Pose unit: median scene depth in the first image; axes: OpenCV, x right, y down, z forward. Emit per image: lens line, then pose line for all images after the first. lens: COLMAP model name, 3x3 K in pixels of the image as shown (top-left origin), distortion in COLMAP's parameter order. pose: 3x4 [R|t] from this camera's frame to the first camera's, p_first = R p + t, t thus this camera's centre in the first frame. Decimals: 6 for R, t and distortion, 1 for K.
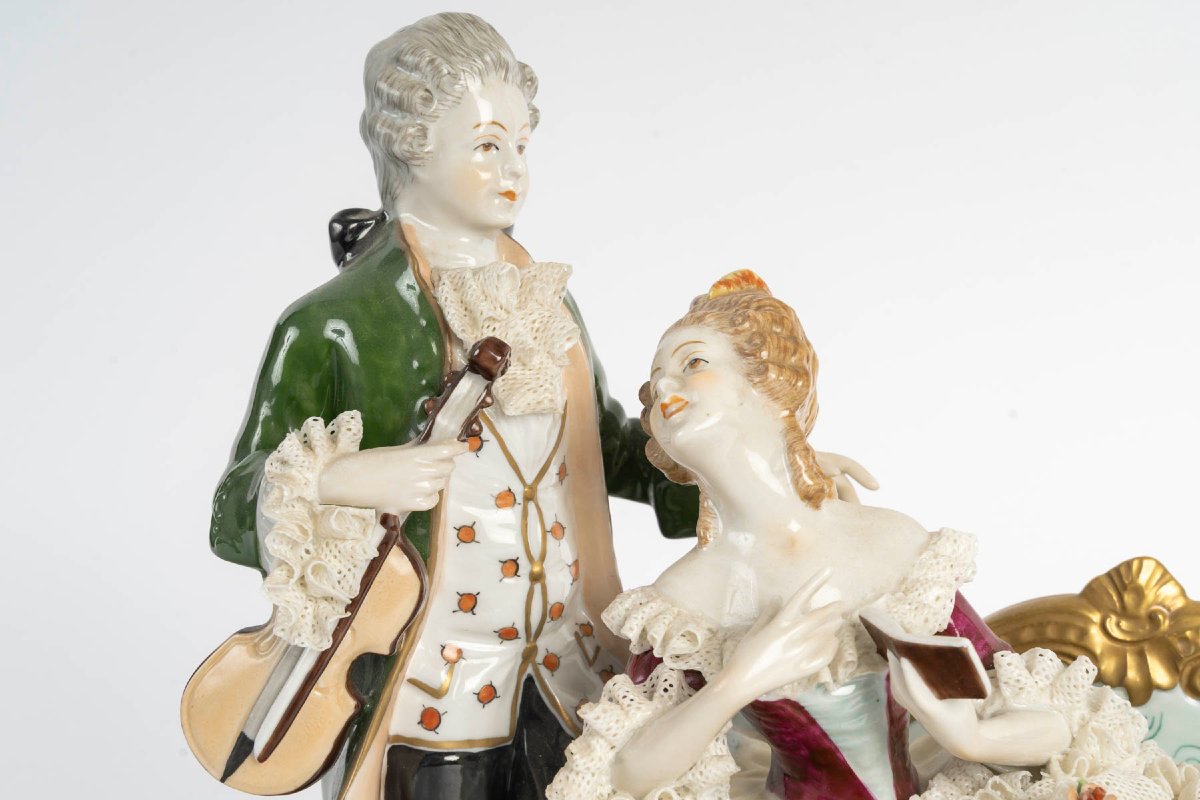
lens RADIAL K [[2177.7, 0, 640.1], [0, 2177.7, 412.4], [0, 0, 1]] dist [0.024281, 0.000000]
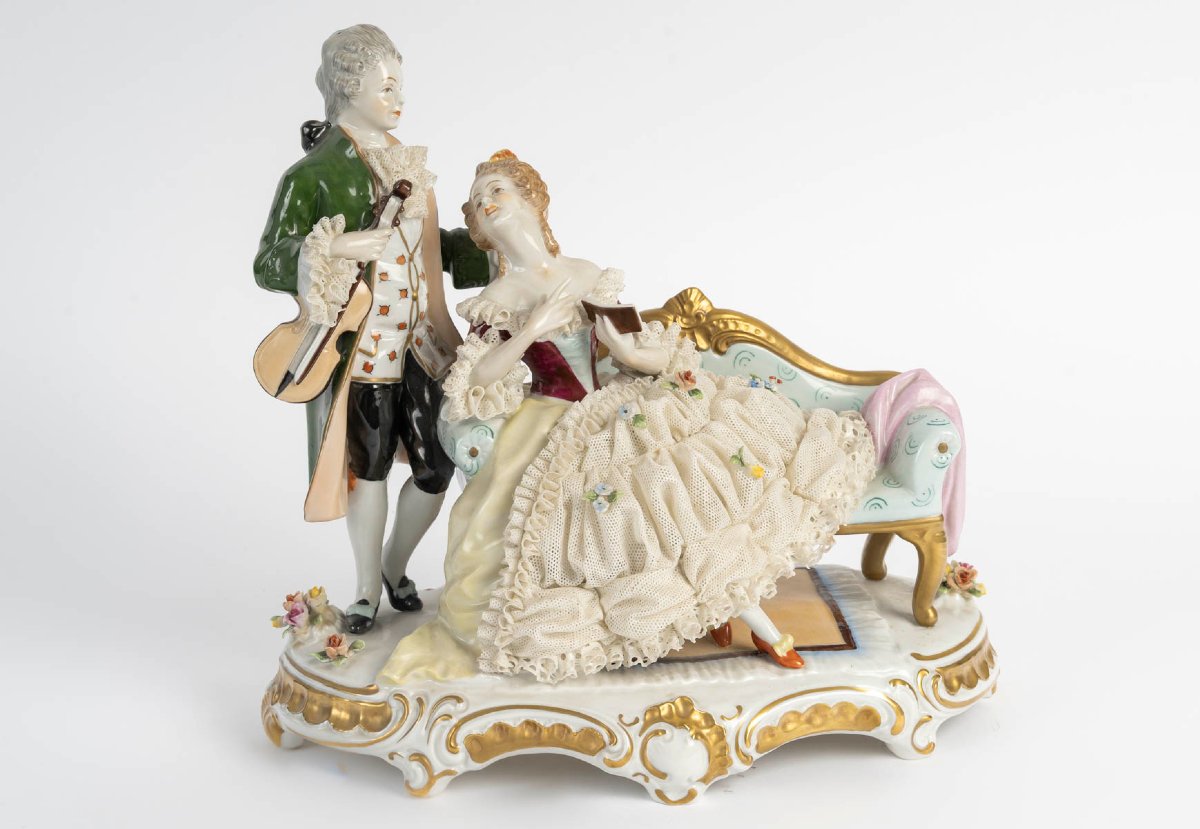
lens RADIAL K [[2350.7, 0, 605.7], [0, 2350.7, 395.7], [0, 0, 1]] dist [-0.032468, 0.000000]
pose [[0.965746, -0.032447, 0.257452, -0.463869], [0.031422, 0.999473, 0.008094, 0.160555], [-0.257579, 0.000273, 0.966257, -1.236432]]
